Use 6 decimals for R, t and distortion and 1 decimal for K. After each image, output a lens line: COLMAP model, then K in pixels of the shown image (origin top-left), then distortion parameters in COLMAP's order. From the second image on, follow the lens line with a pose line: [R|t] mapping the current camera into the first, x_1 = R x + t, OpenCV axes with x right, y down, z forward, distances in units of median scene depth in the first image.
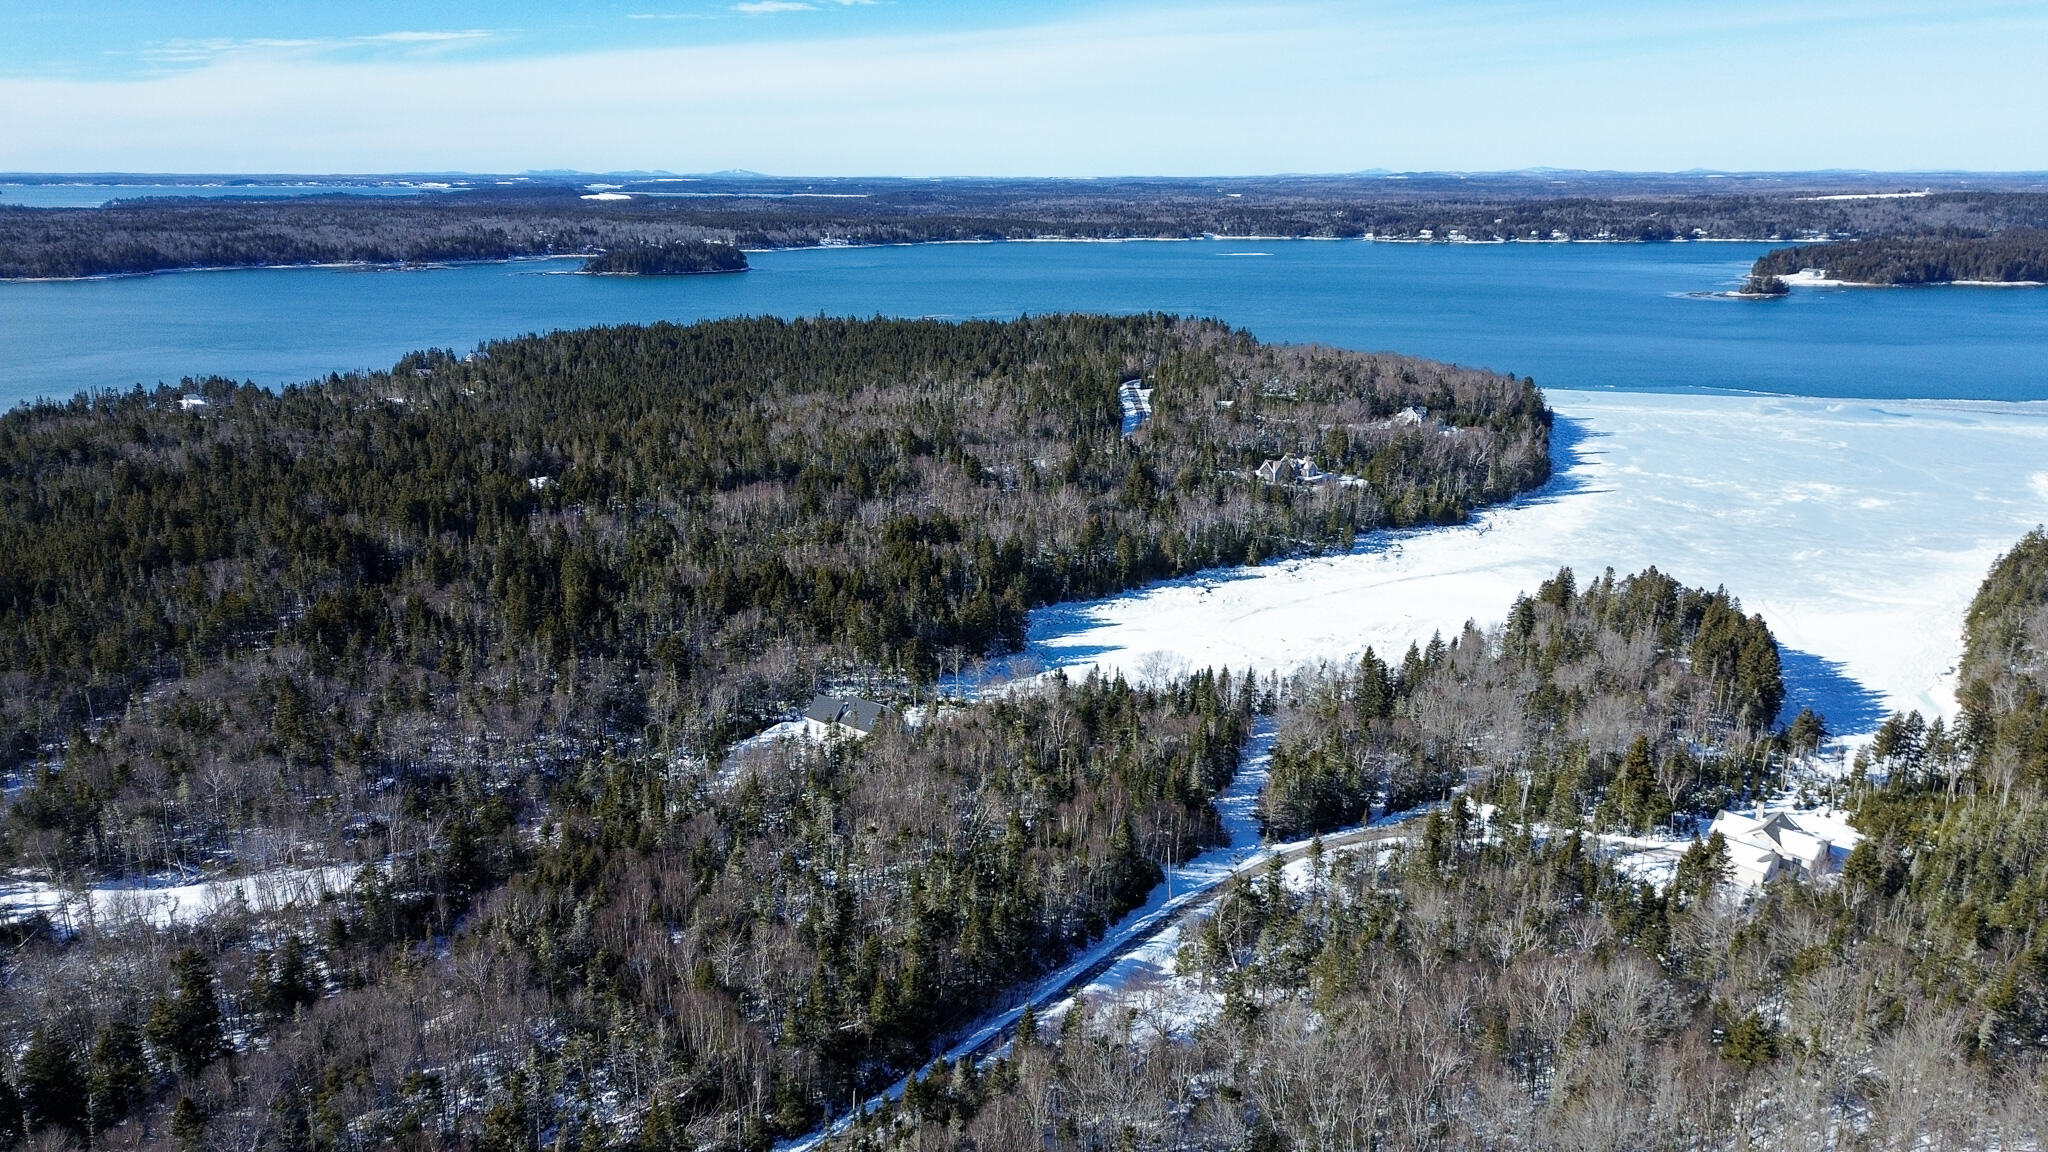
lens RADIAL K [[1432.9, 0, 1025.7], [0, 1432.9, 576.4], [0, 0, 1]] dist [0.087246, -0.090076]
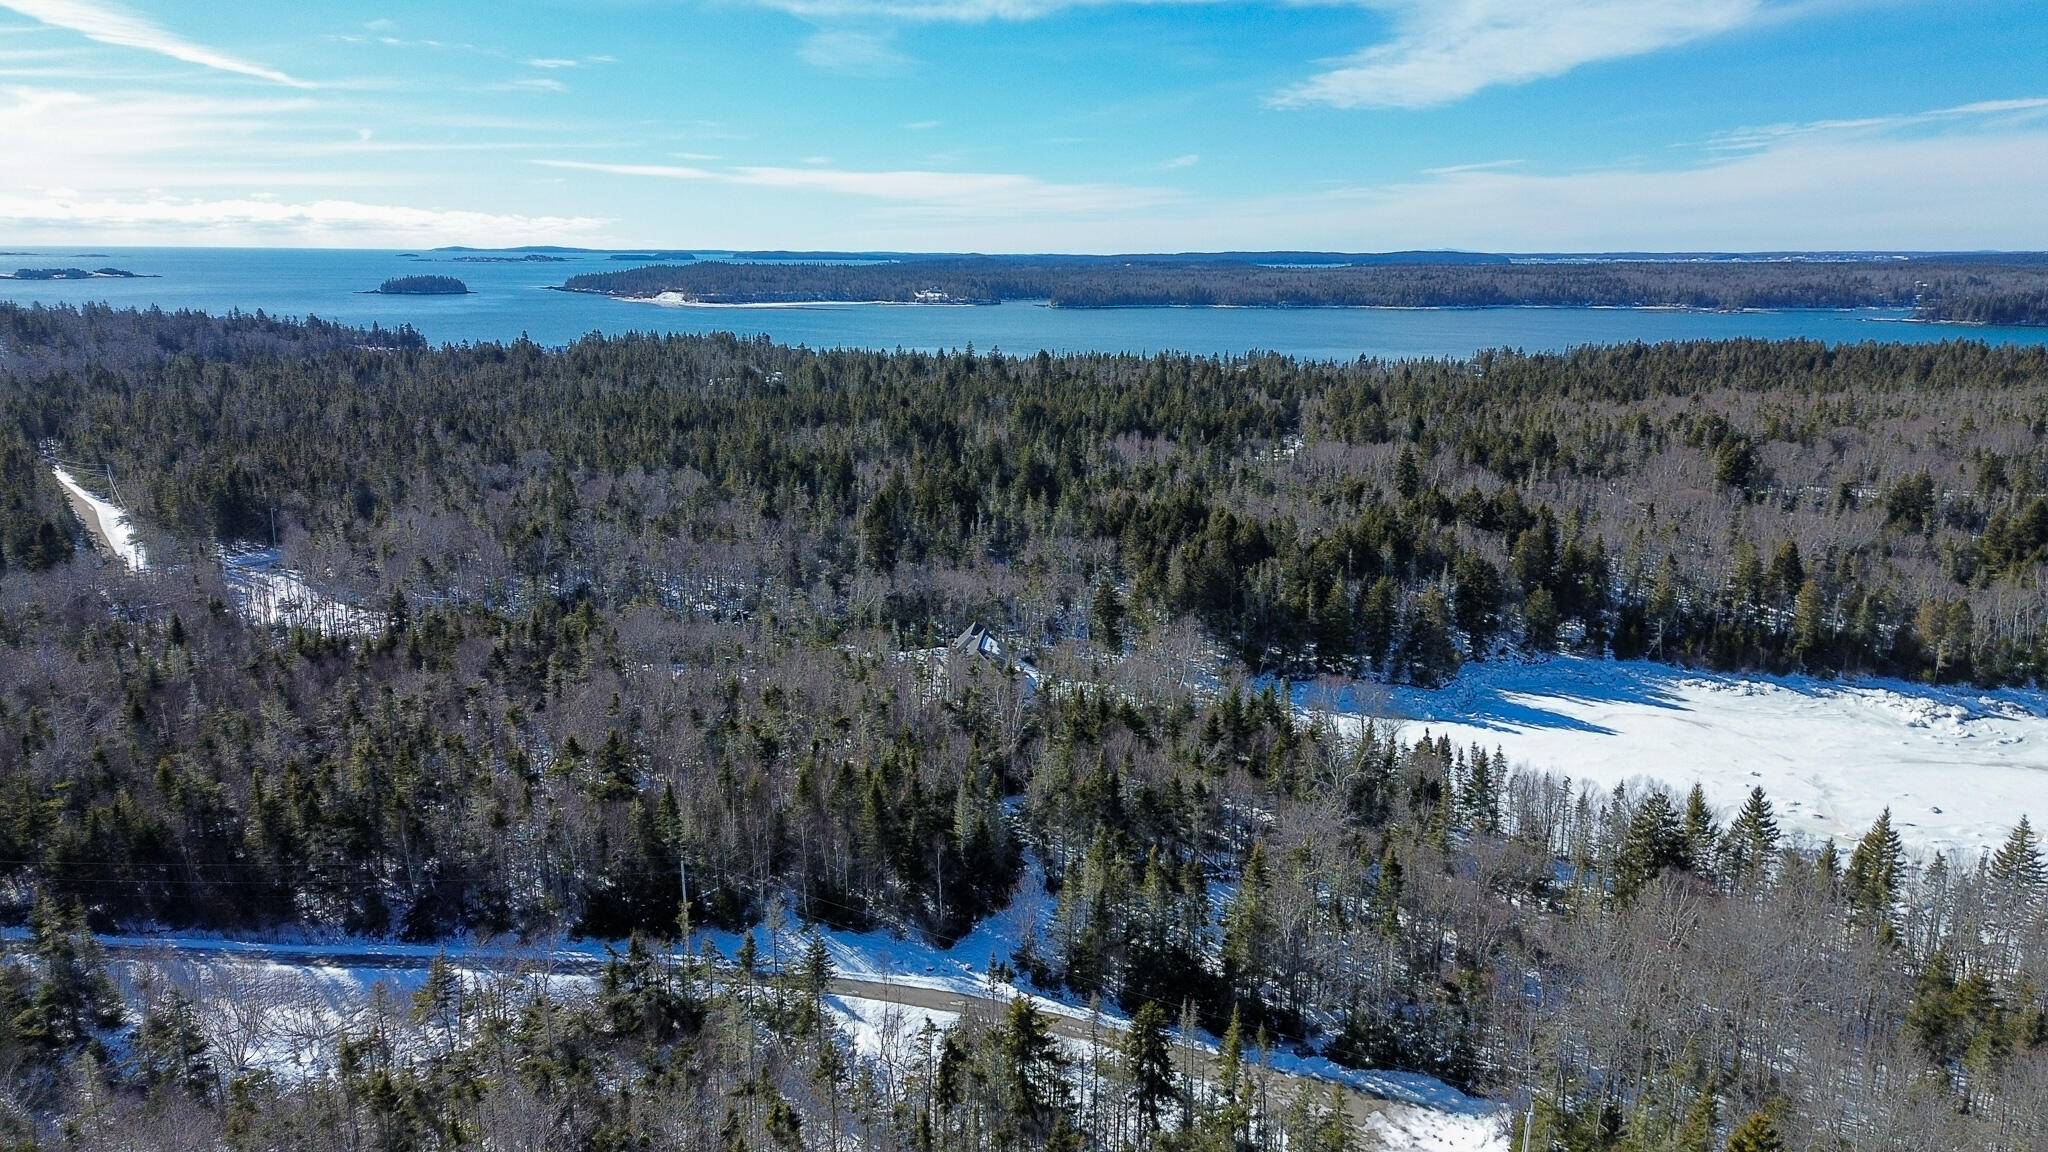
lens RADIAL K [[1432.9, 0, 1032.2], [0, 1432.9, 602.9], [0, 0, 1]] dist [0.087246, -0.090076]
pose [[0.596455, 0.195503, -0.778473, 0.273995], [-0.222921, 0.972075, 0.073325, 0.005592], [0.771069, 0.129803, 0.623381, 0.324113]]
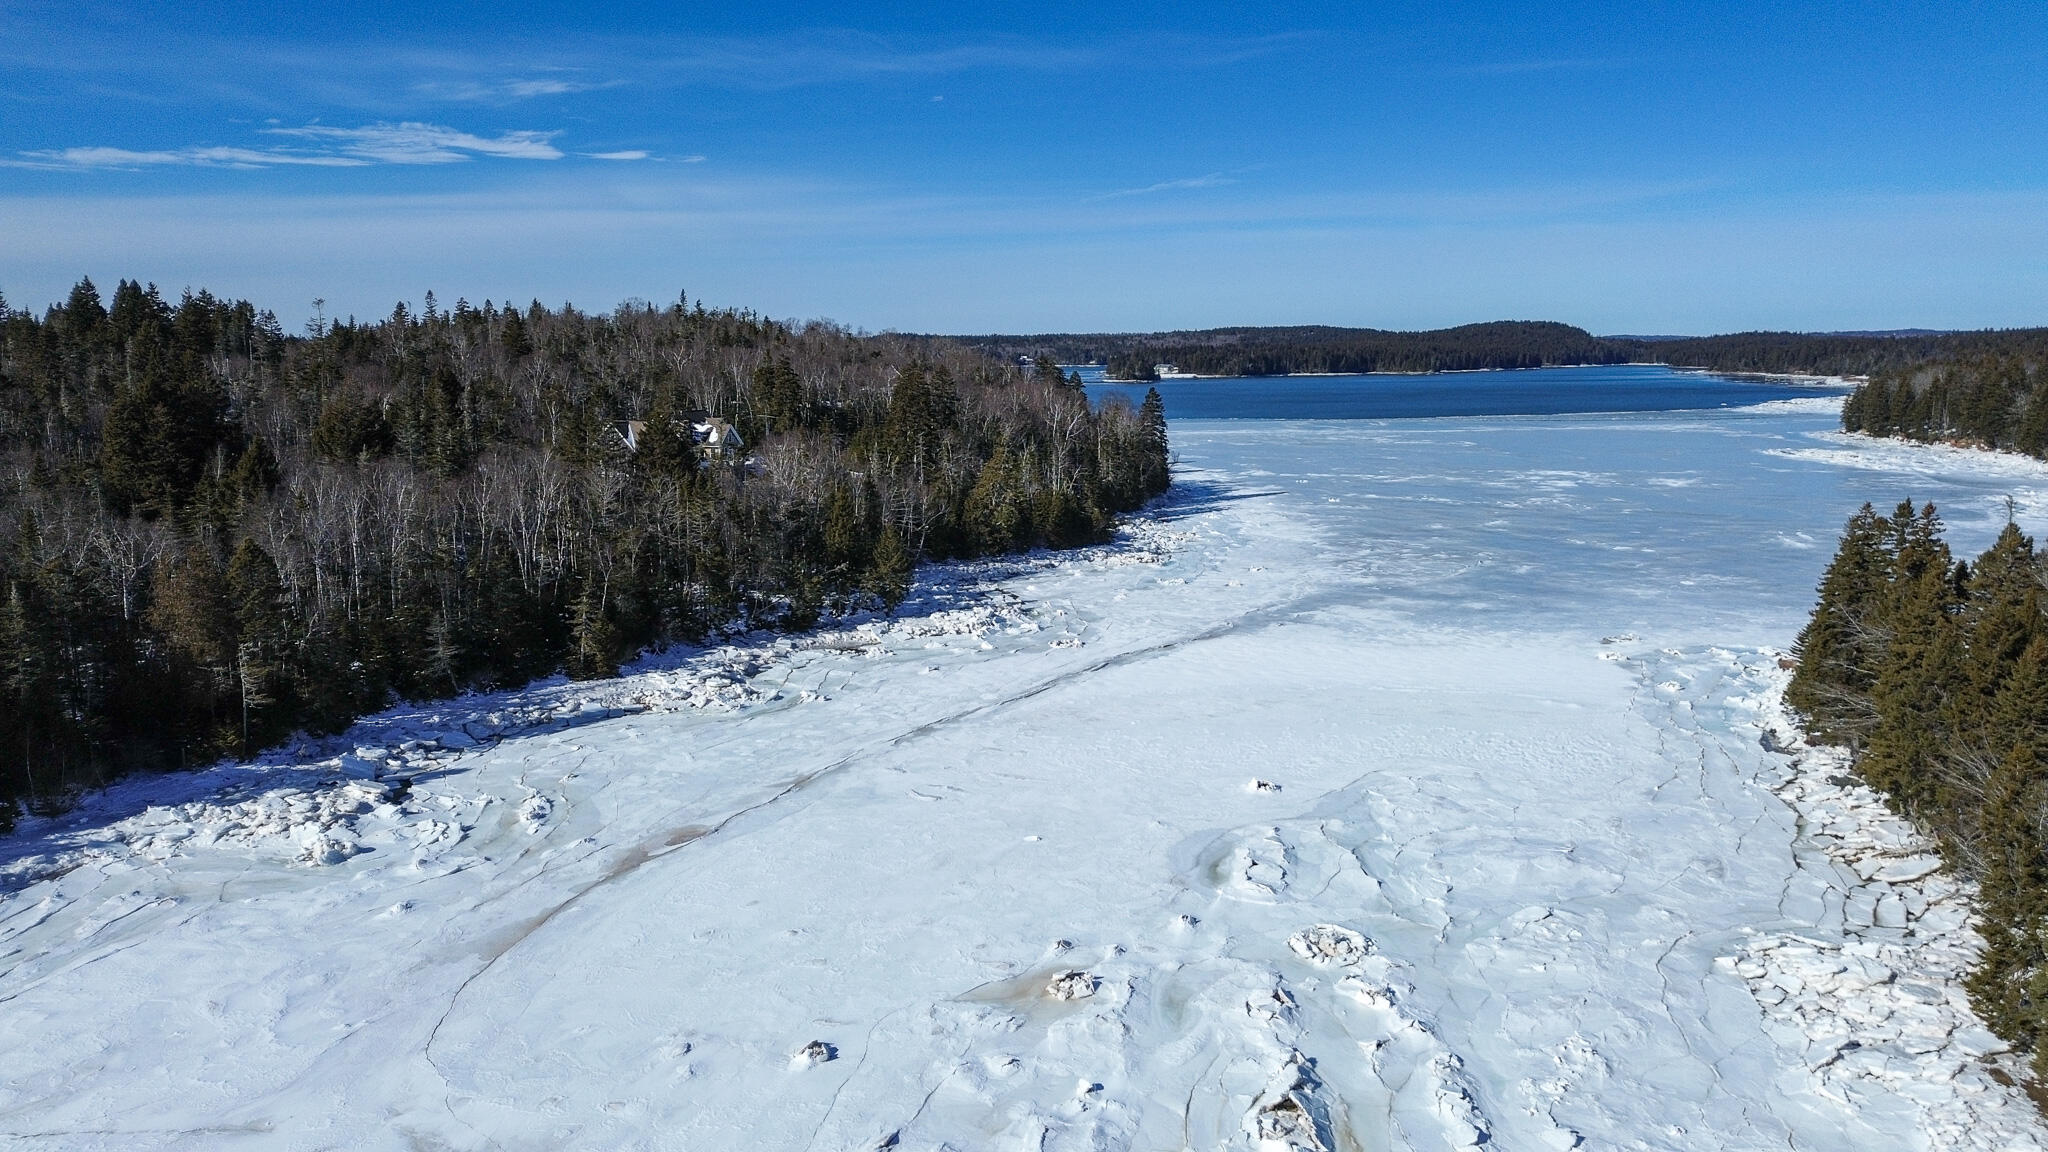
lens RADIAL K [[1432.9, 0, 1024.7], [0, 1432.9, 584.1], [0, 0, 1]] dist [0.087246, -0.090076]
pose [[0.898770, -0.073556, 0.432206, 0.099197], [0.121434, 0.989022, -0.084201, 0.007088], [-0.421267, 0.128161, 0.897836, 0.622299]]
